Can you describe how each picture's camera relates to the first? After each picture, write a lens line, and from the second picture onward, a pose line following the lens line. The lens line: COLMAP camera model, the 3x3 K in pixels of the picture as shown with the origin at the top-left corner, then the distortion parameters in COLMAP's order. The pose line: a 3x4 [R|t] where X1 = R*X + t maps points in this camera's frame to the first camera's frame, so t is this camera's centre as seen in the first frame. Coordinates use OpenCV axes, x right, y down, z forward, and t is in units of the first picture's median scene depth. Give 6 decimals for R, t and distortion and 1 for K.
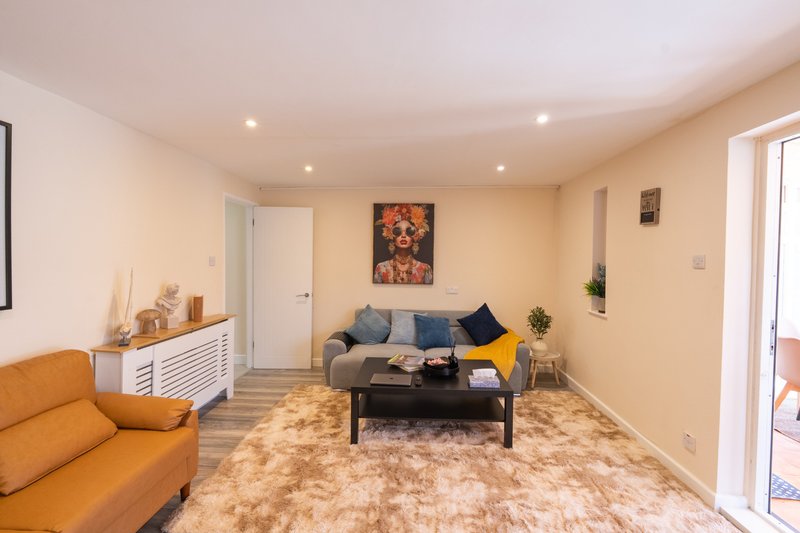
lens RADIAL K [[355.2, 0, 397.2], [0, 355.2, 265.8], [0, 0, 1]] dist [-0.008174, 0.001592]
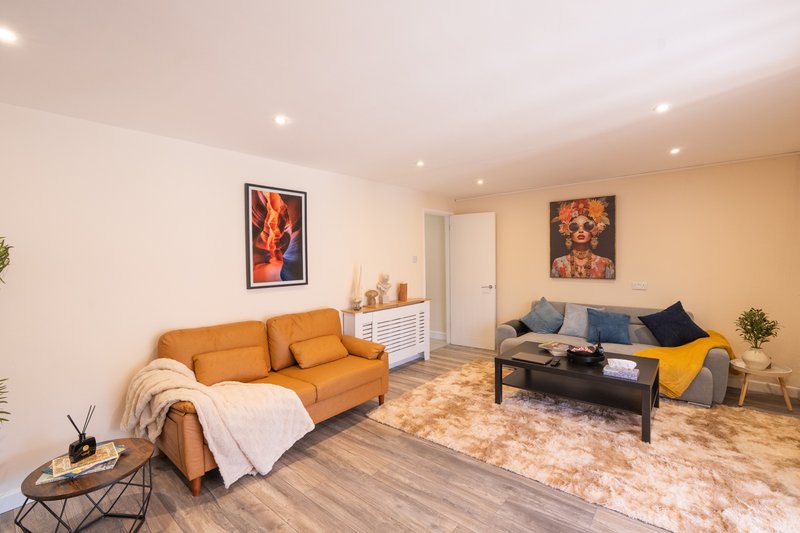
lens RADIAL K [[355.2, 0, 399.5], [0, 355.2, 264.3], [0, 0, 1]] dist [-0.008174, 0.001592]
pose [[0.797647, -0.010001, -0.603041, 0.215610], [0.010438, 0.999942, -0.002777, 0.007968], [0.603034, -0.004079, 0.797705, -0.117393]]
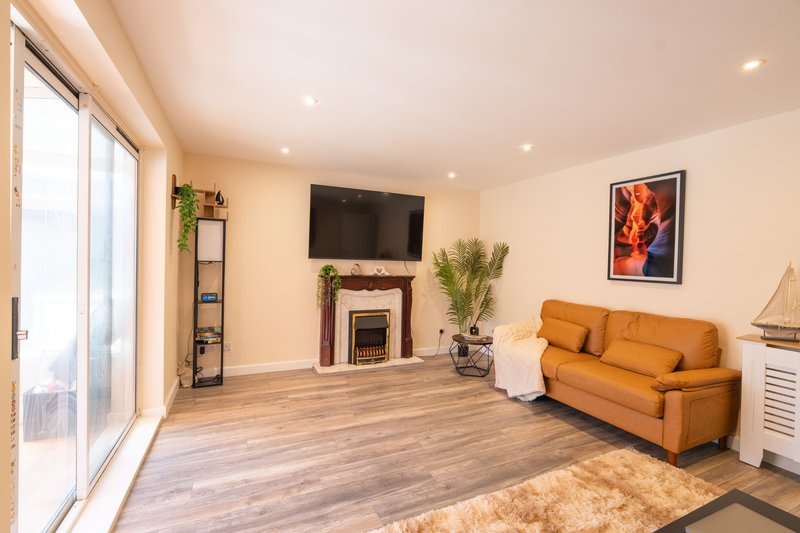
lens RADIAL K [[355.2, 0, 402.6], [0, 355.2, 261.2], [0, 0, 1]] dist [-0.008174, 0.001592]
pose [[-0.872072, -0.032280, -0.488312, 0.322652], [-0.046150, 0.998800, 0.016393, 0.019862], [0.487197, 0.036832, -0.872515, 0.717951]]
